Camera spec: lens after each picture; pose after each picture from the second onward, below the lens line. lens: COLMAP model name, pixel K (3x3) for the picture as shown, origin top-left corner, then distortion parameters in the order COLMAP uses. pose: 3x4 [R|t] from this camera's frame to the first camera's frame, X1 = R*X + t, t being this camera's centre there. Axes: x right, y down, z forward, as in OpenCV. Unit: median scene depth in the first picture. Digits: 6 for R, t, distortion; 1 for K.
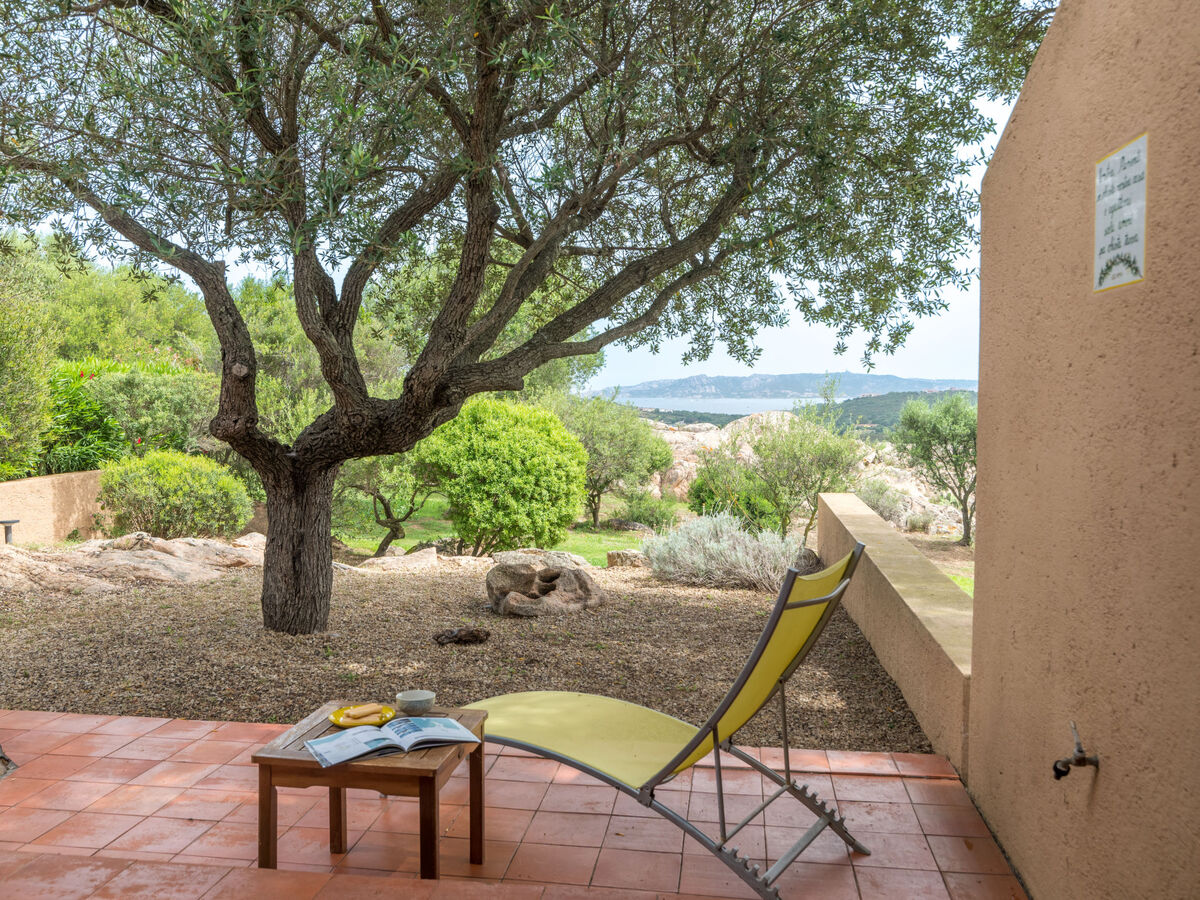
lens RADIAL K [[823.4, 0, 585.2], [0, 823.4, 447.7], [0, 0, 1]] dist [0.008680, 0.003997]
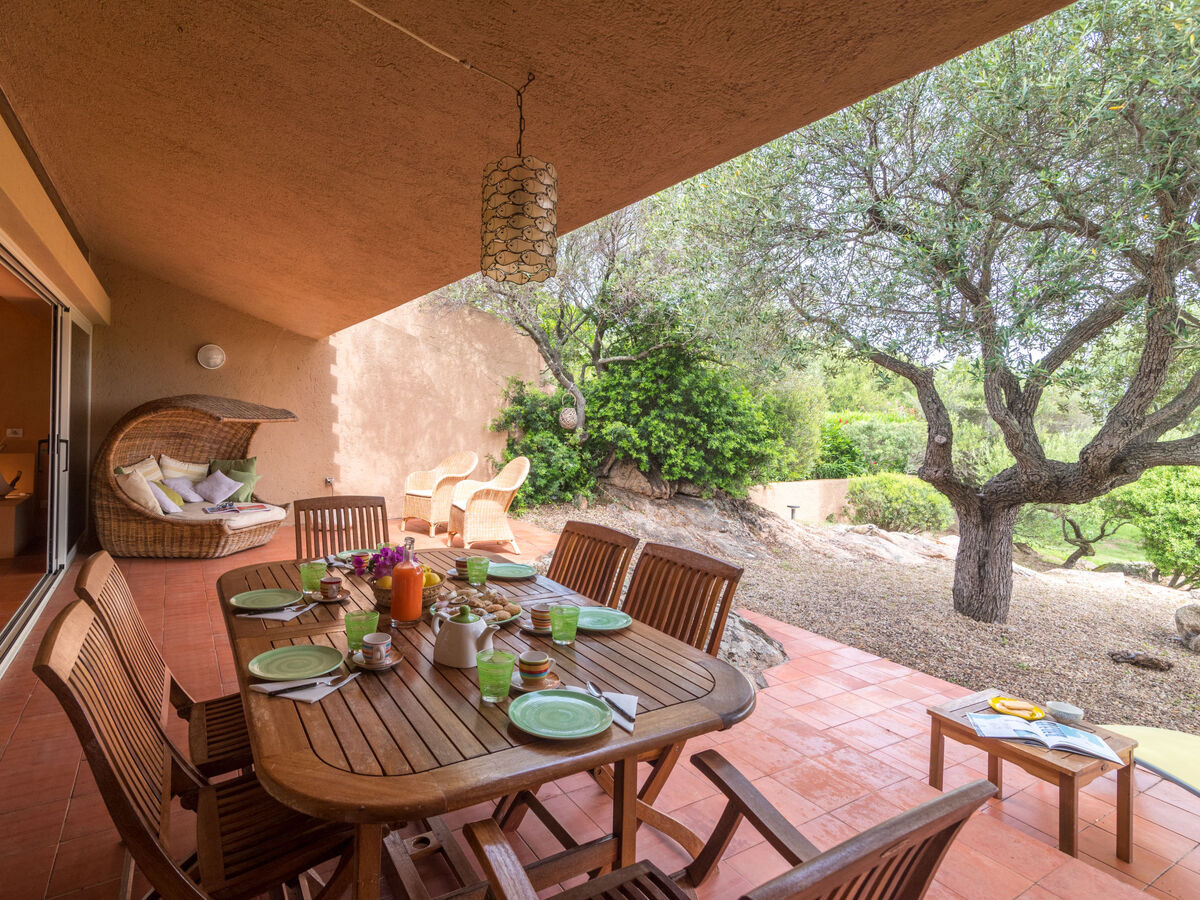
lens RADIAL K [[823.4, 0, 585.2], [0, 823.4, 447.7], [0, 0, 1]] dist [0.008680, 0.003997]
pose [[0.644777, 0.125825, -0.753943, 0.199162], [-0.020493, 0.988849, 0.147503, -0.231918], [0.764096, -0.079656, 0.640166, -0.275629]]
